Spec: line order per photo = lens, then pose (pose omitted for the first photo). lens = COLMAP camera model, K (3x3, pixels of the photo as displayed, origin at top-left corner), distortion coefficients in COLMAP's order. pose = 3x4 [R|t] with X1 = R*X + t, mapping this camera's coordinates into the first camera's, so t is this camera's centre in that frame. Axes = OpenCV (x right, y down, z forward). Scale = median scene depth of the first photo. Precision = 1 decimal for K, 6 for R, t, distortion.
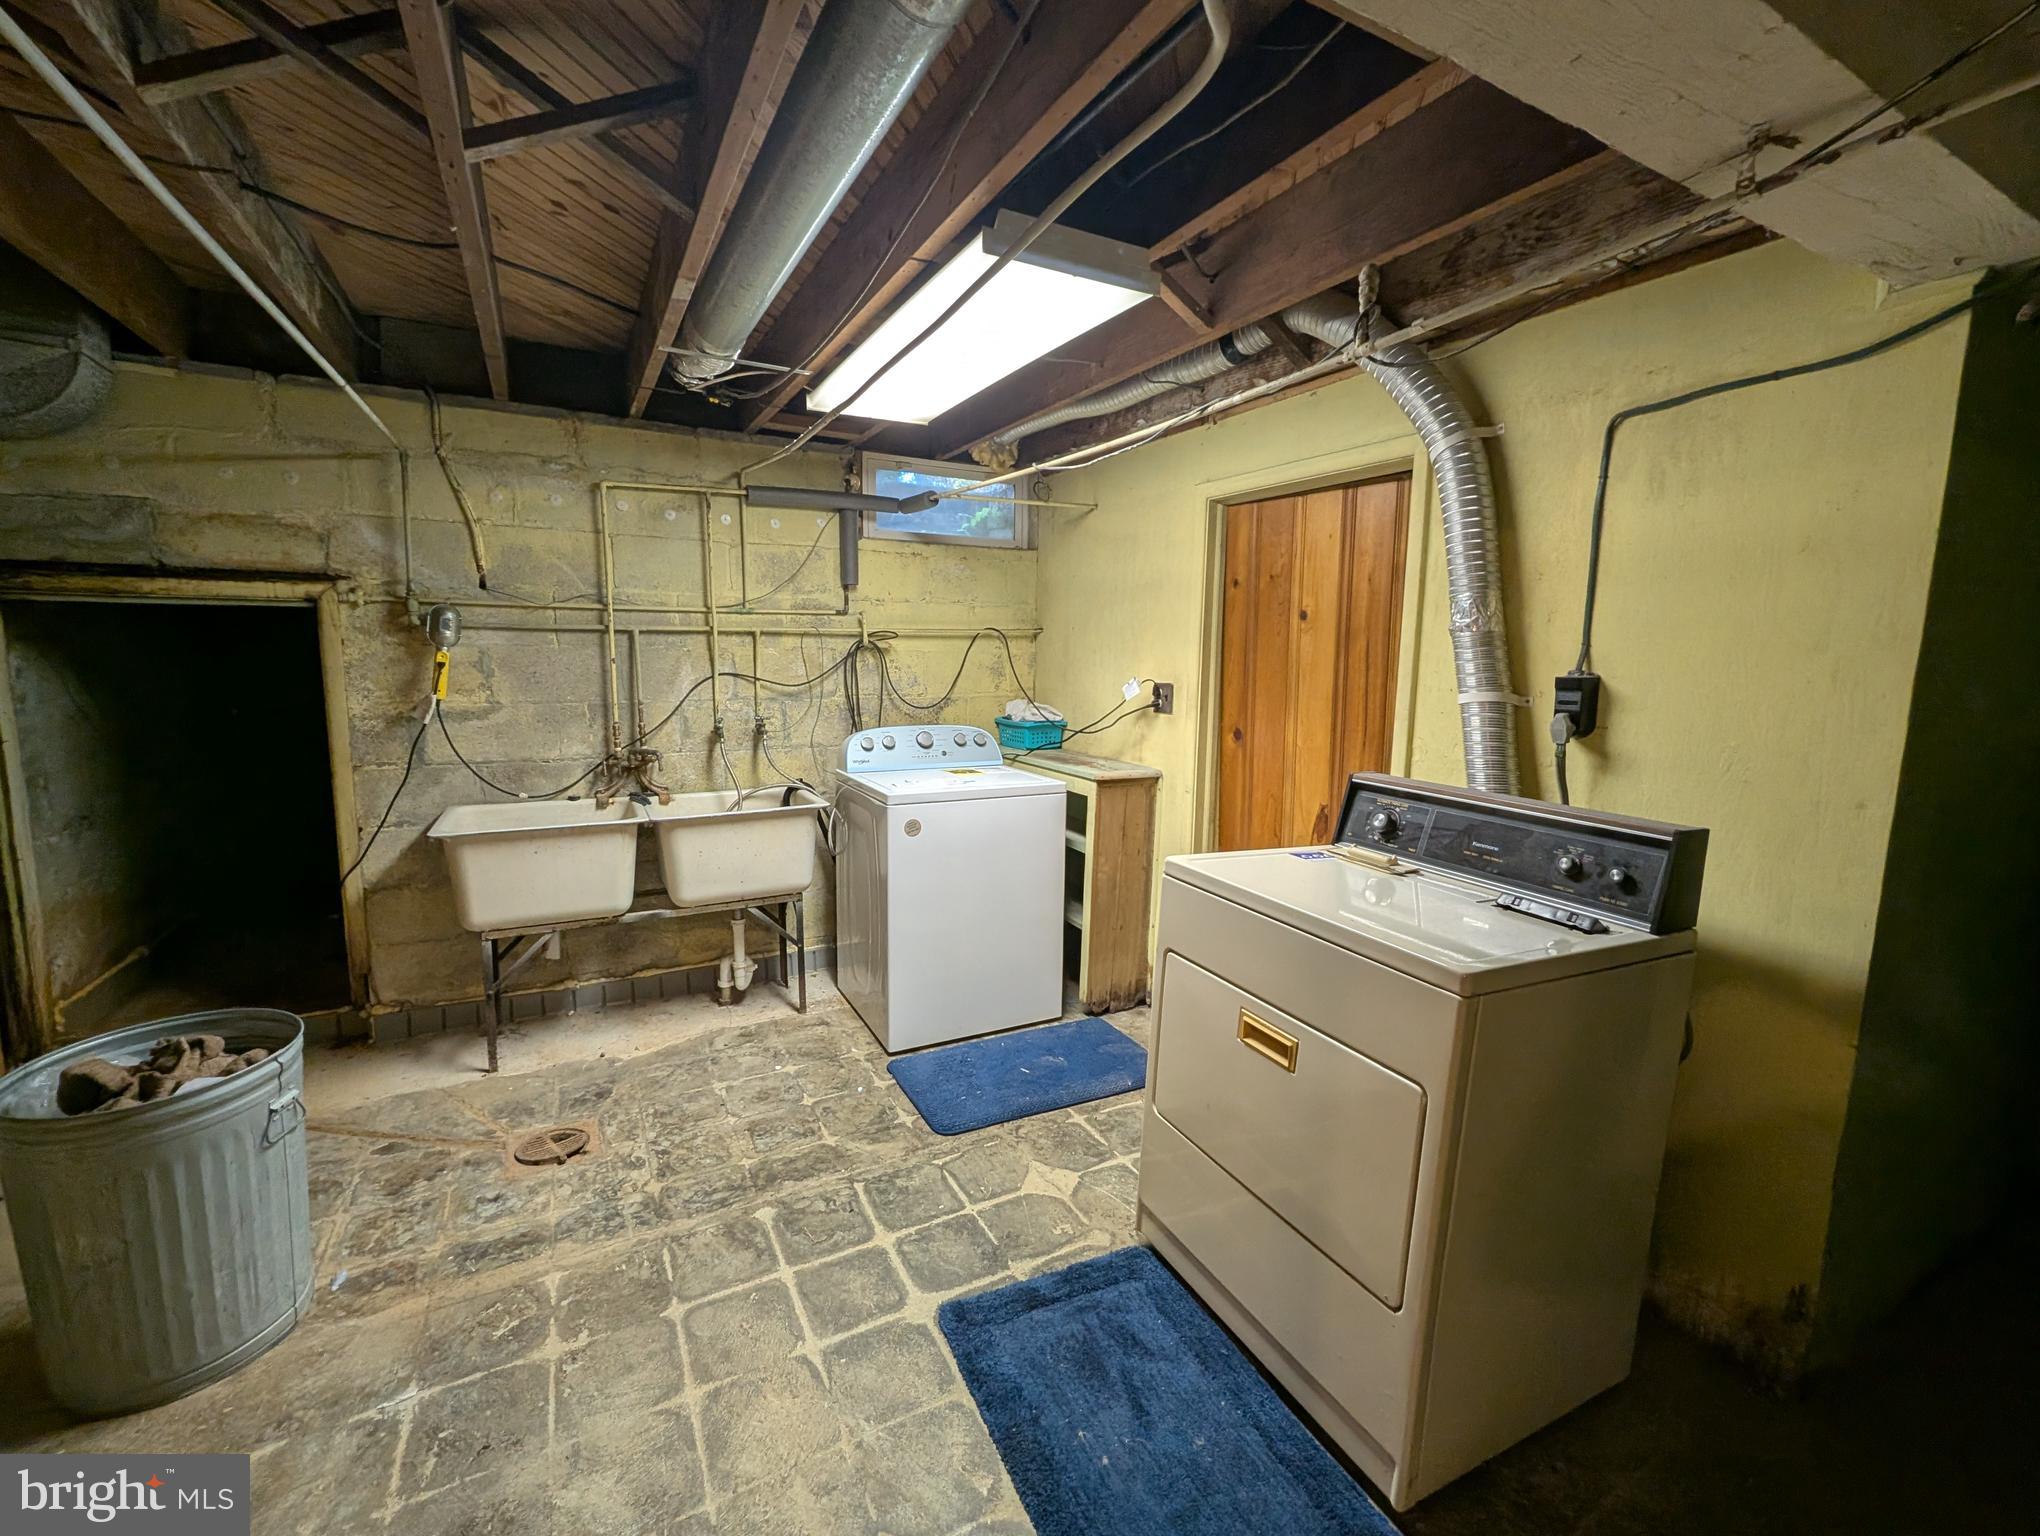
lens RADIAL K [[841.7, 0, 1016.5], [0, 841.7, 758.8], [0, 0, 1]] dist [0.004313, -0.001330]
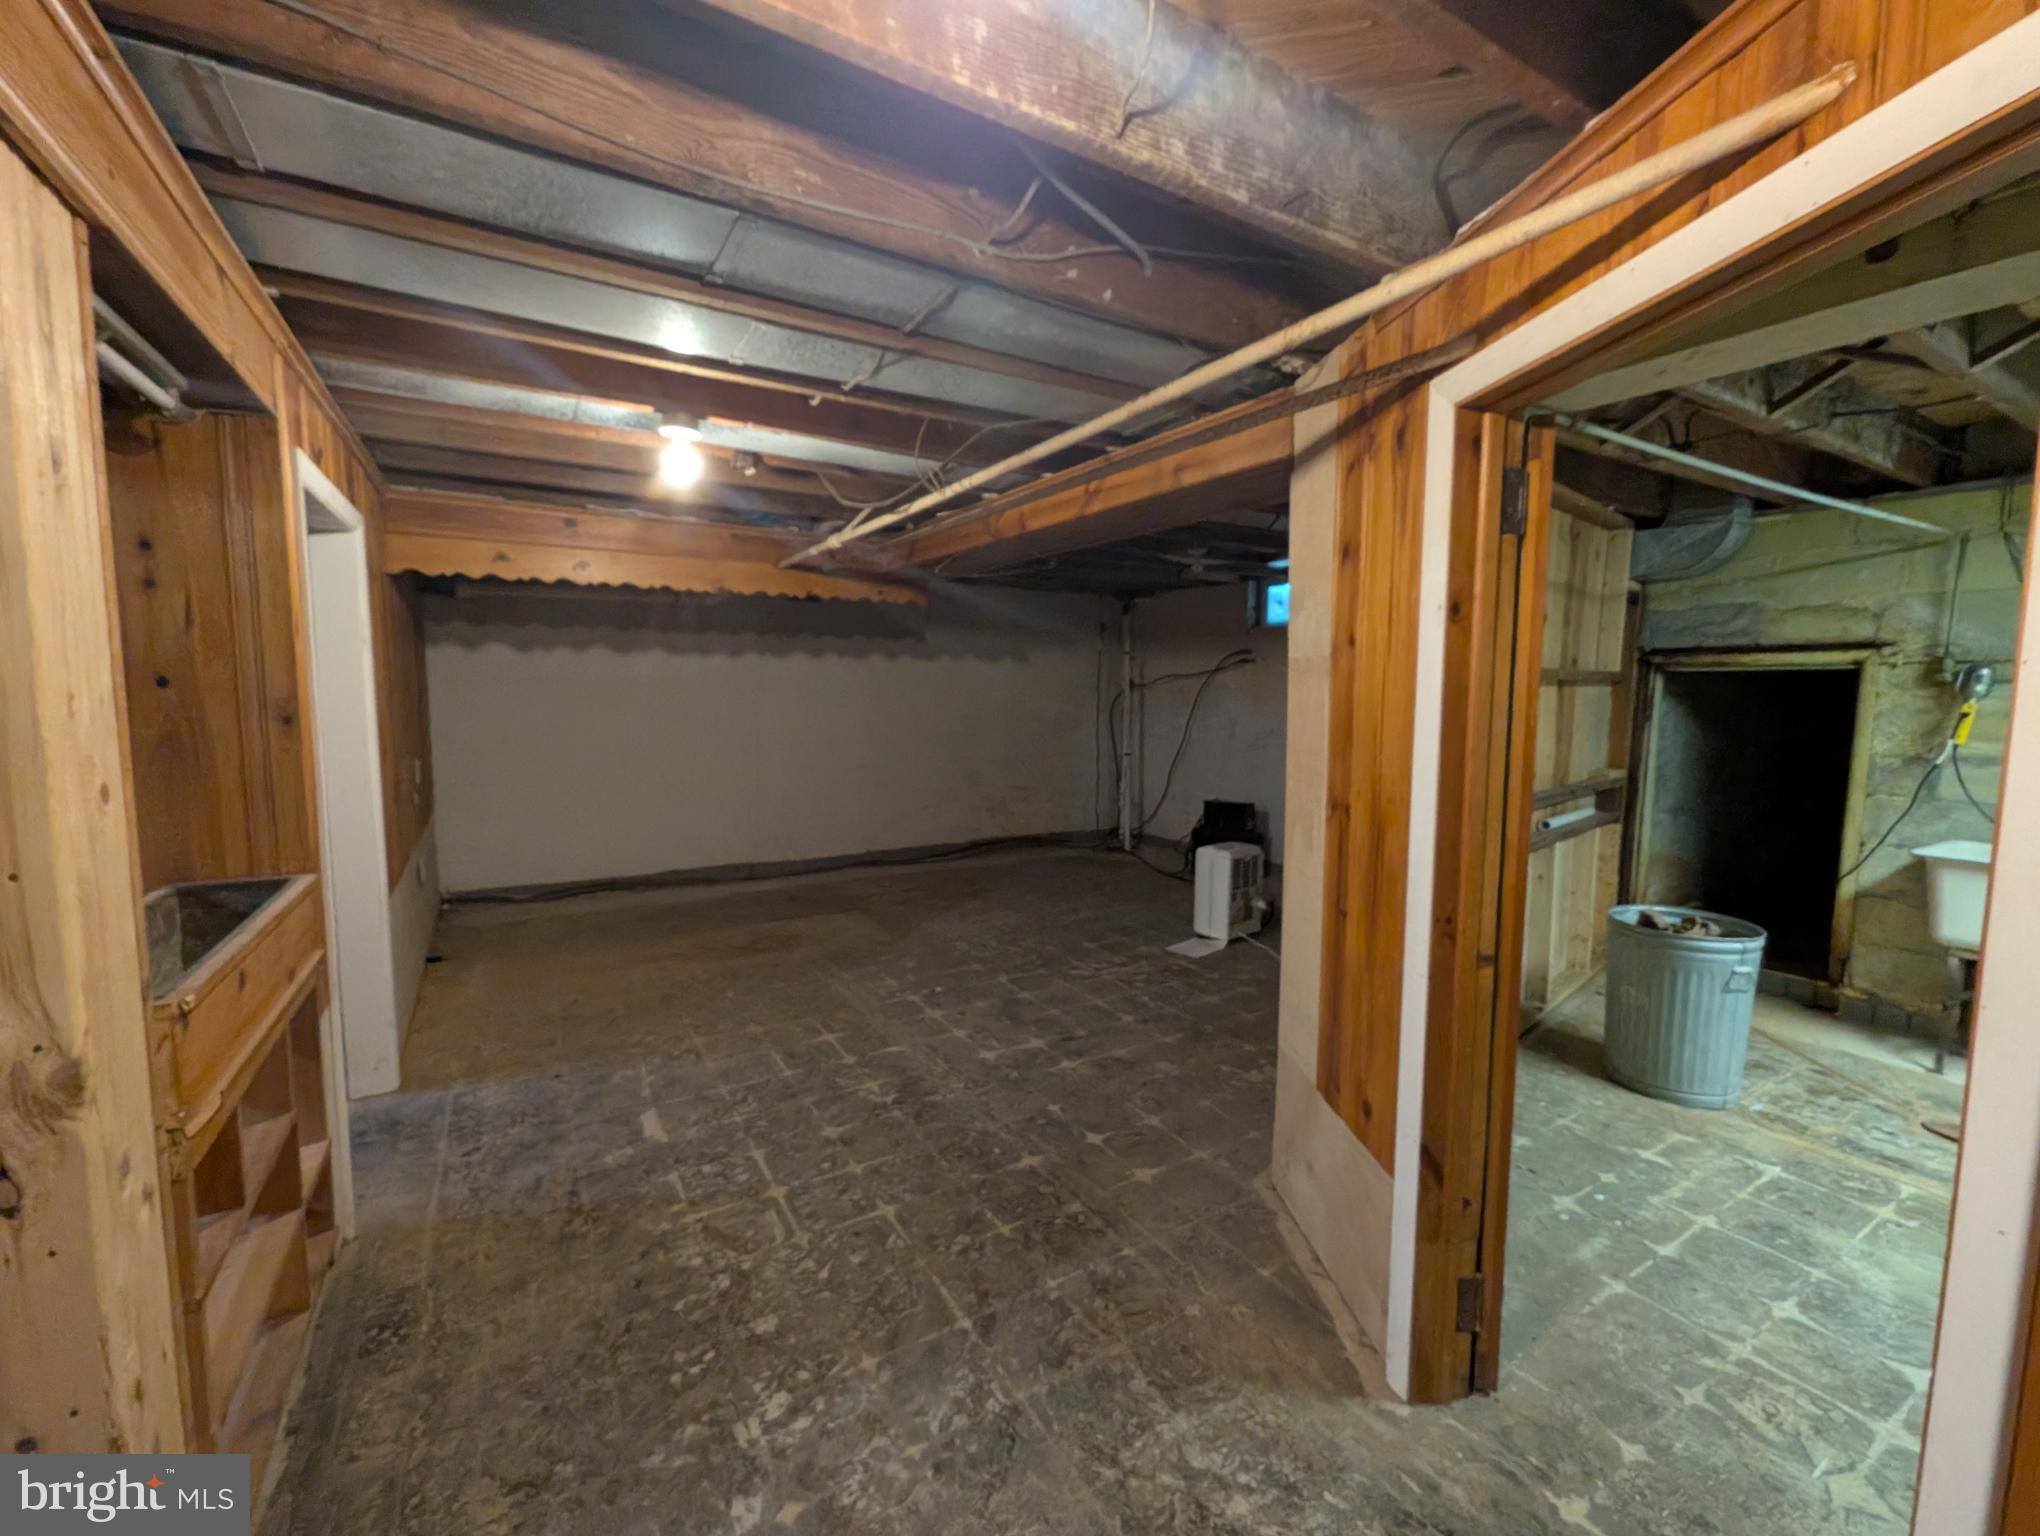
lens RADIAL K [[841.7, 0, 1017.4], [0, 841.7, 765.8], [0, 0, 1]] dist [0.004313, -0.001330]
pose [[0.044960, 0.082418, -0.995583, 0.429968], [-0.138171, 0.987526, 0.075511, 0.051054], [0.989387, 0.134166, 0.055787, -0.348457]]
